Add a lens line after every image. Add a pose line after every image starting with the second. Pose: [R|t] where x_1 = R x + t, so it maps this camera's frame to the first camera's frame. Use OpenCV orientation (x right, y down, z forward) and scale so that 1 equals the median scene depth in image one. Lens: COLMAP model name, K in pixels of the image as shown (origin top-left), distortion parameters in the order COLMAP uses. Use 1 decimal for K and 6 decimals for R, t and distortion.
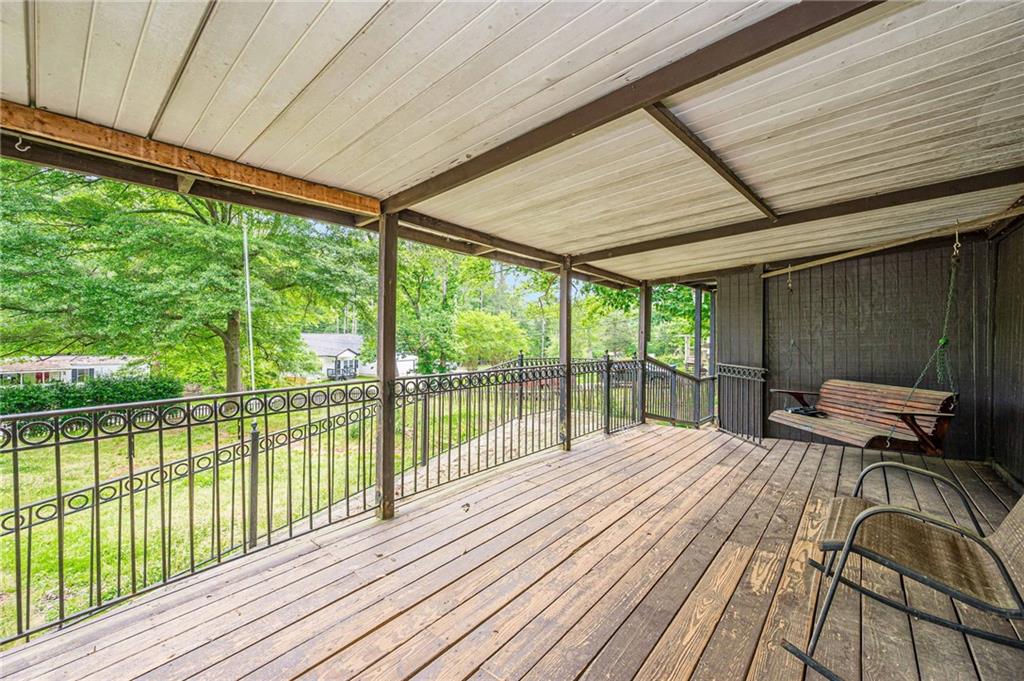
lens RADIAL K [[411.6, 0, 513.2], [0, 411.6, 345.5], [0, 0, 1]] dist [0.003264, 0.000070]
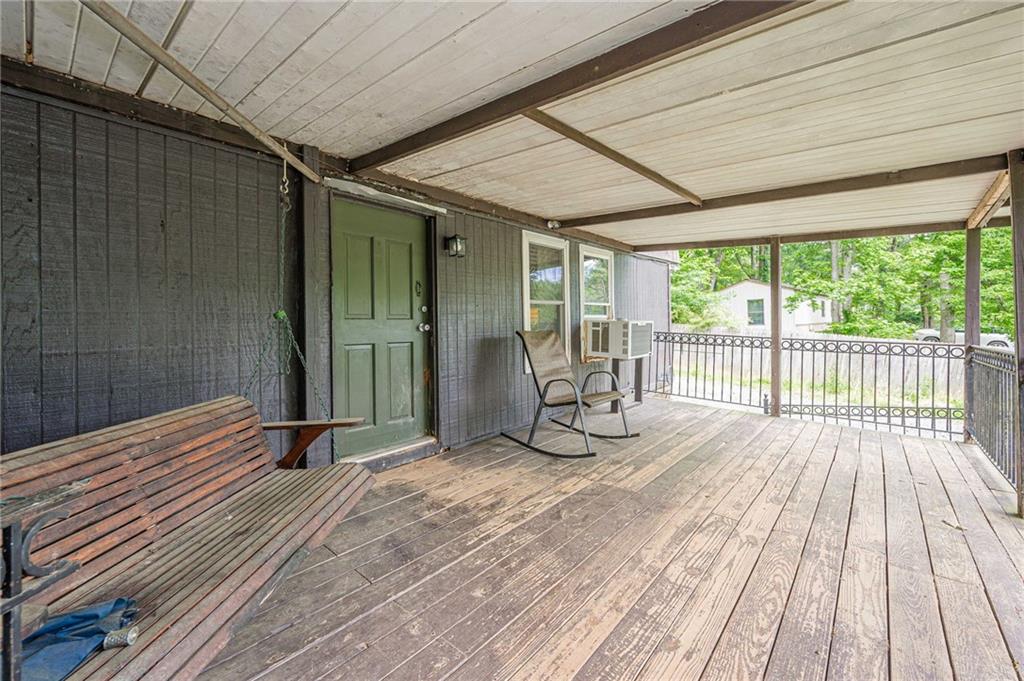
lens RADIAL K [[411.6, 0, 523.9], [0, 411.6, 314.7], [0, 0, 1]] dist [0.003264, 0.000070]
pose [[-0.999951, 0.006546, -0.007430, 0.641382], [0.006547, 0.999979, -0.000112, -0.001861], [0.007430, -0.000160, -0.999972, 1.639040]]
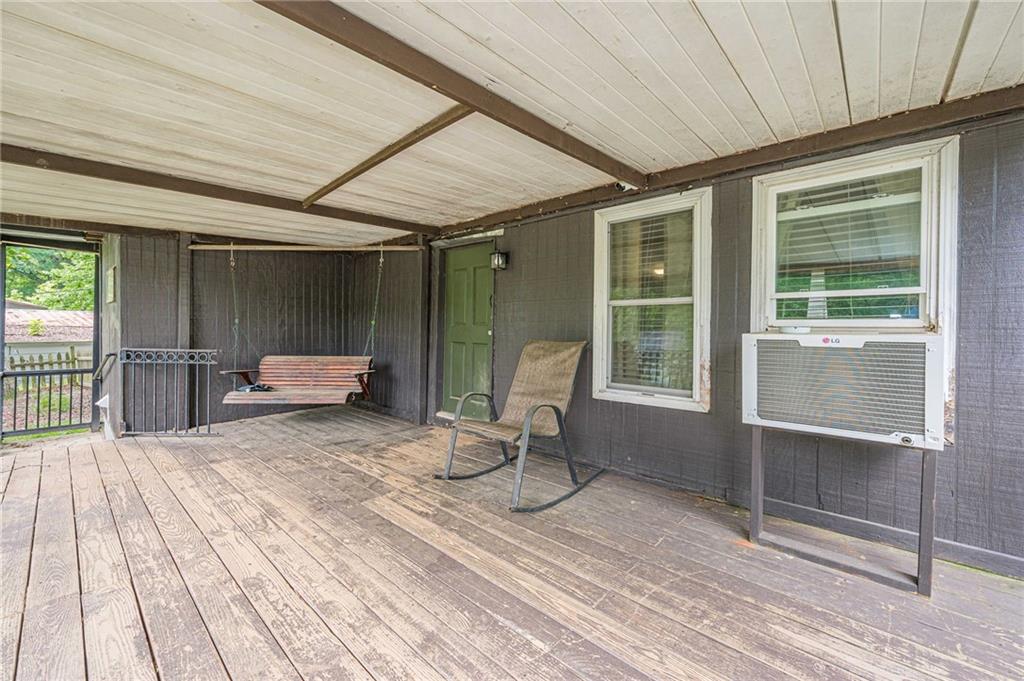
lens RADIAL K [[411.6, 0, 513.2], [0, 411.6, 331.8], [0, 0, 1]] dist [0.003264, 0.000070]
pose [[0.017060, -0.007680, 0.999825, -0.429028], [0.002879, 0.999967, 0.007632, 0.014925], [-0.999850, 0.002748, 0.017082, 0.453750]]
